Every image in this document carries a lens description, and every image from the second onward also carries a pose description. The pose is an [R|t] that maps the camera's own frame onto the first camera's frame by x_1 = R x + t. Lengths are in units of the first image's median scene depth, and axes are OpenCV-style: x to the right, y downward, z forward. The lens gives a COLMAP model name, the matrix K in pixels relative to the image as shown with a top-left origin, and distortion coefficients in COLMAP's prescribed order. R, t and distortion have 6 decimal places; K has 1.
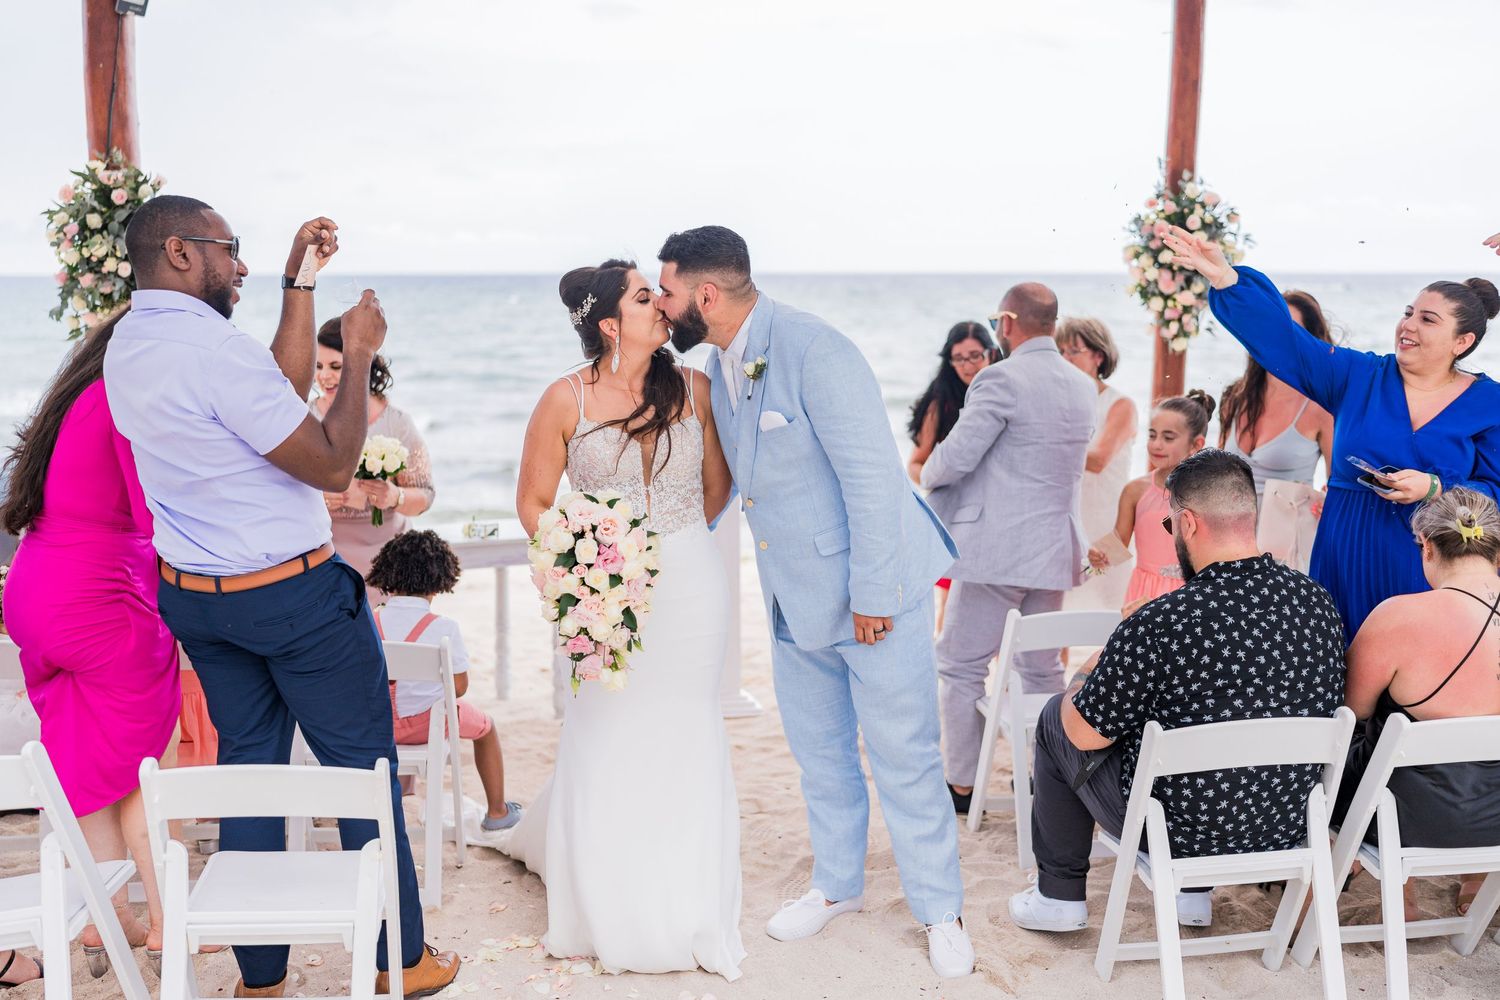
lens RADIAL K [[1462.8, 0, 746.5], [0, 1462.8, 502.1], [0, 0, 1]] dist [-0.004885, 0.008254]
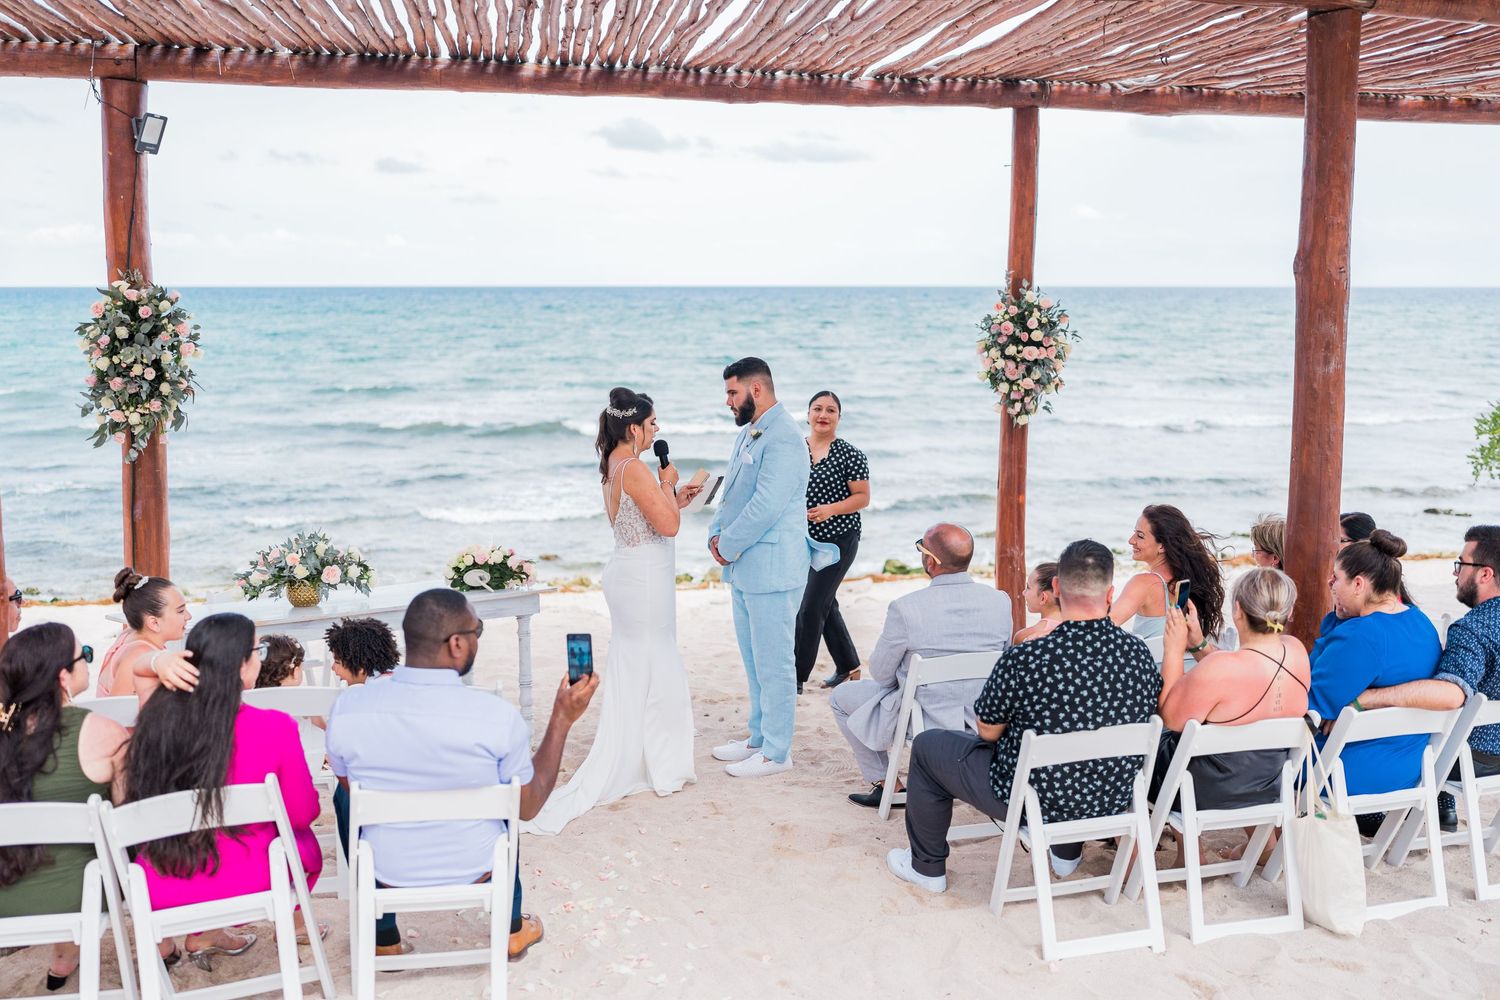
lens RADIAL K [[1473.2, 0, 750.0], [0, 1473.2, 500.0], [0, 0, 1]] dist [-0.001919, 0.015304]
pose [[0.992829, -0.016283, 0.118427, -0.089041], [0.017737, 0.999780, -0.011231, -0.036066], [-0.118218, 0.013251, 0.992899, -0.225857]]
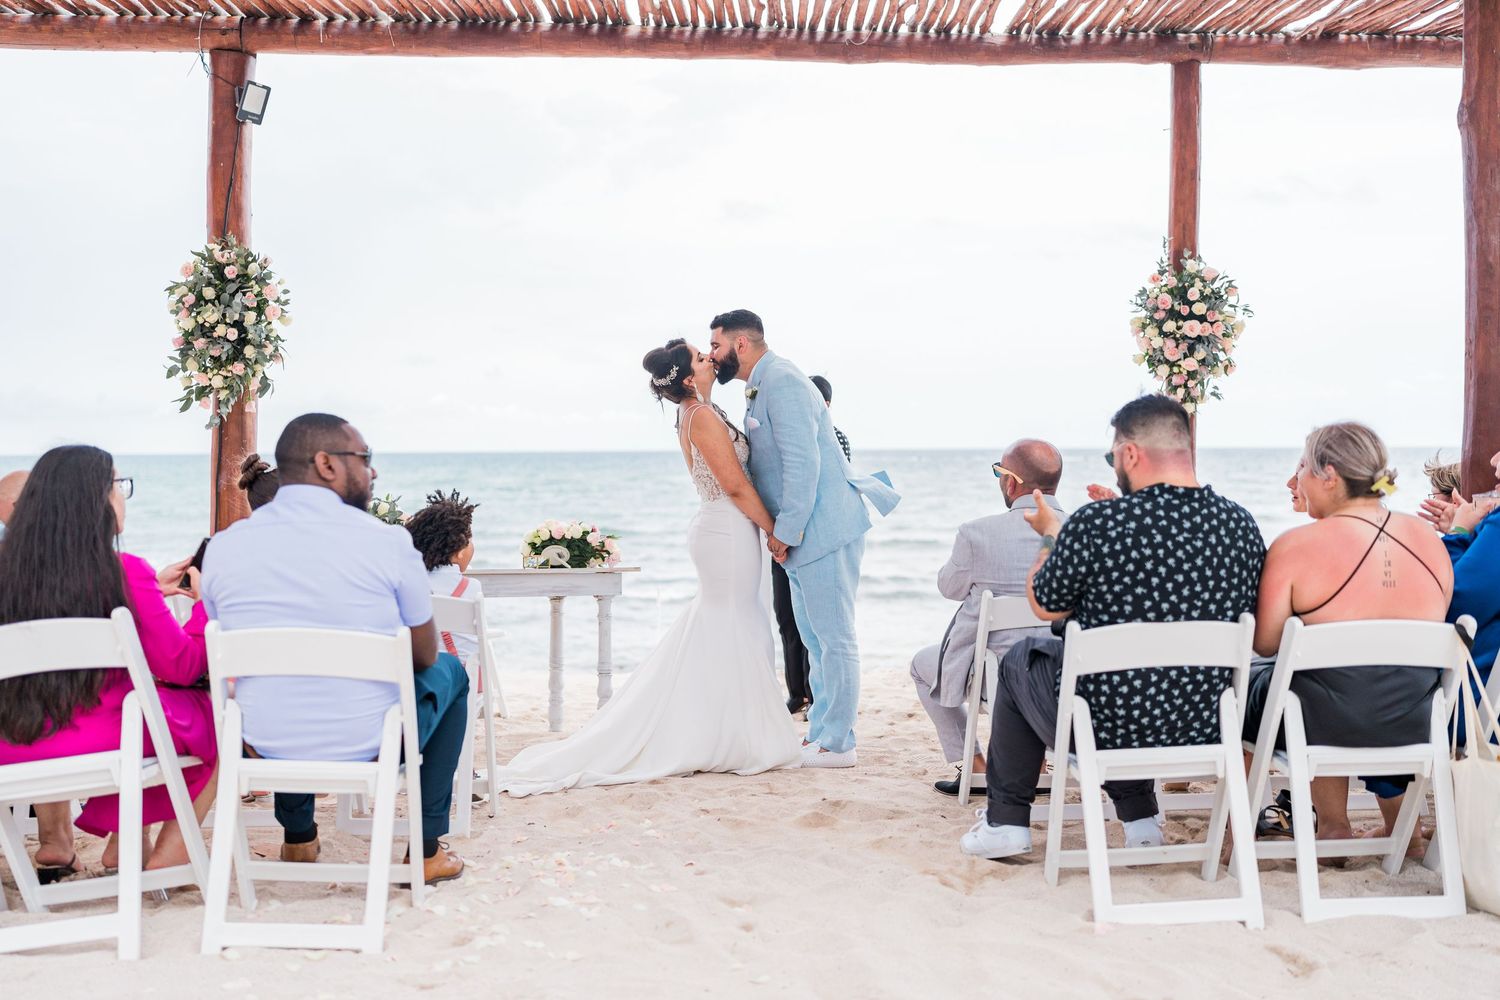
lens RADIAL K [[1453.4, 0, 747.7], [0, 1453.4, 498.8], [0, 0, 1]] dist [-0.002683, 0.004275]
pose [[0.997620, -0.001445, -0.068935, 0.054910], [-0.006904, 0.992662, -0.120725, 0.102732], [0.068604, 0.120914, 0.990290, -0.082672]]
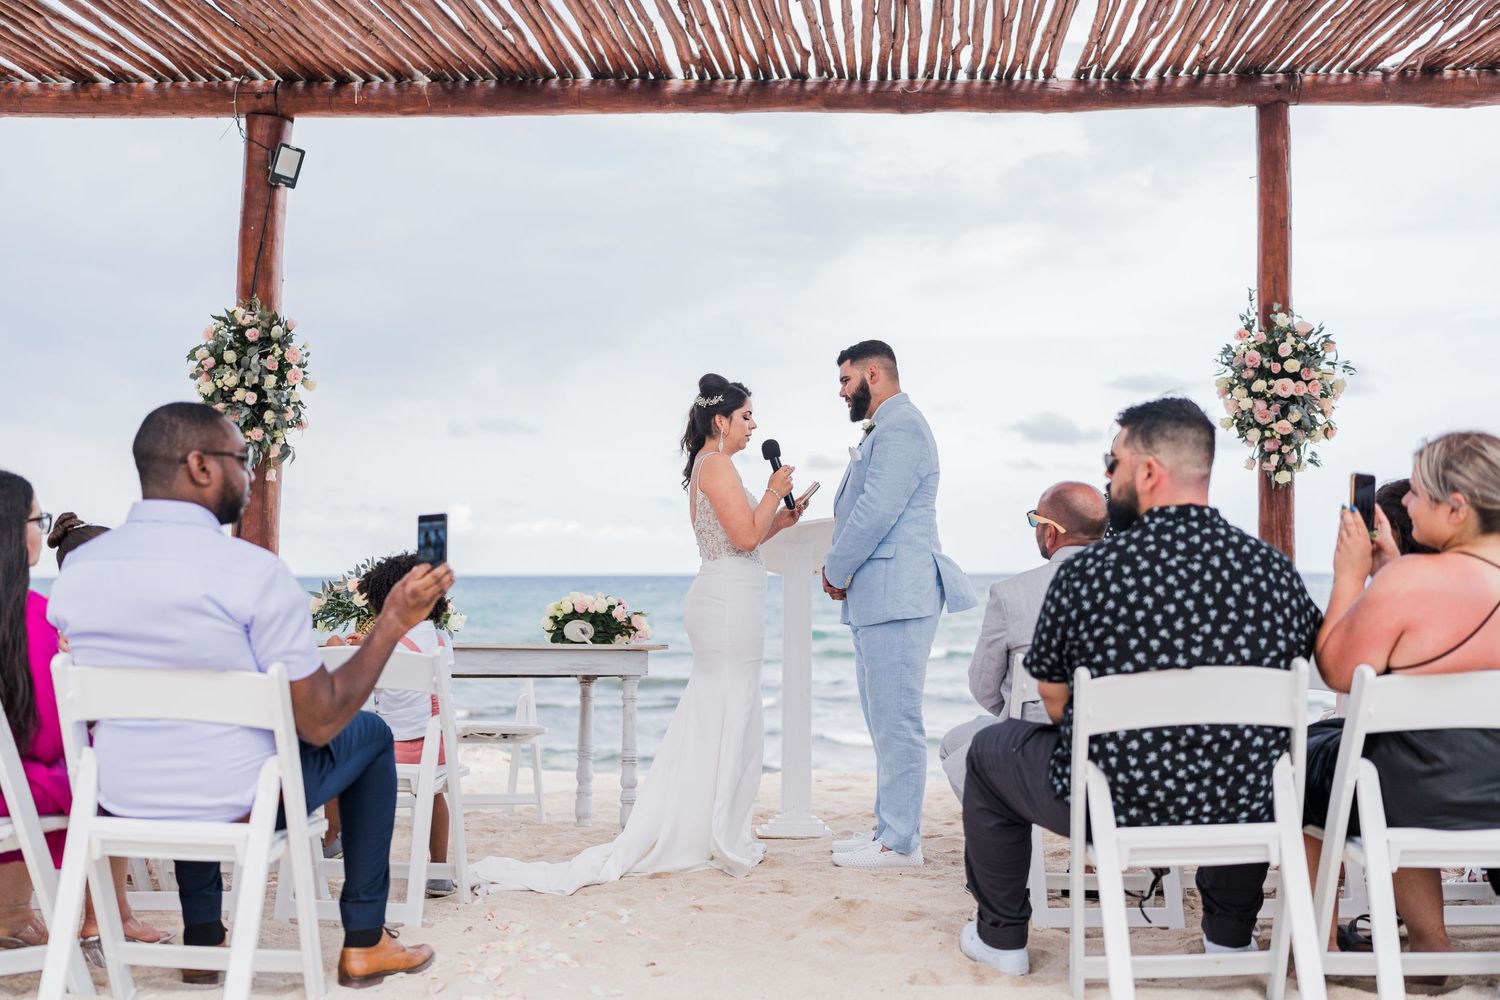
lens RADIAL K [[1446.2, 0, 750.0], [0, 1446.2, 500.0], [0, 0, 1]] dist [-0.015388, 0.027536]
pose [[0.987418, -0.009174, -0.157863, 0.113758], [-0.023395, 0.978853, -0.203222, 0.126453], [0.156389, 0.204358, 0.966323, 0.026304]]
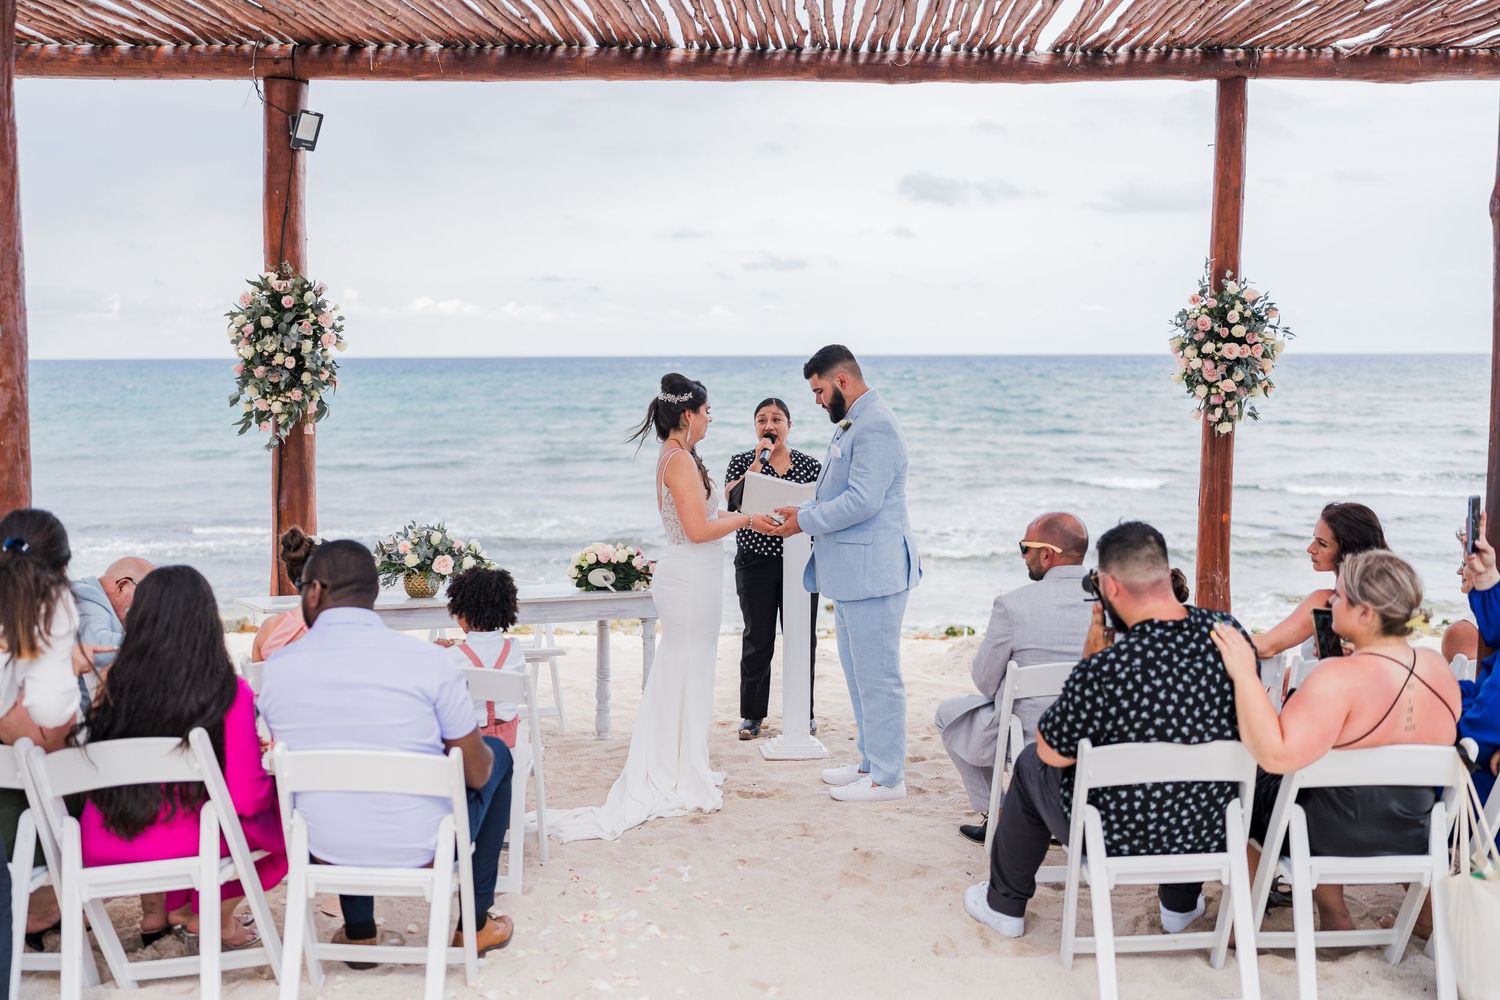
lens RADIAL K [[1455.4, 0, 740.8], [0, 1455.4, 496.2], [0, 0, 1]] dist [-0.001511, 0.006625]
pose [[0.994053, 0.008099, -0.108592, 0.065786], [-0.014441, 0.998227, -0.057742, 0.011747], [0.107932, 0.058967, 0.992408, -0.123453]]
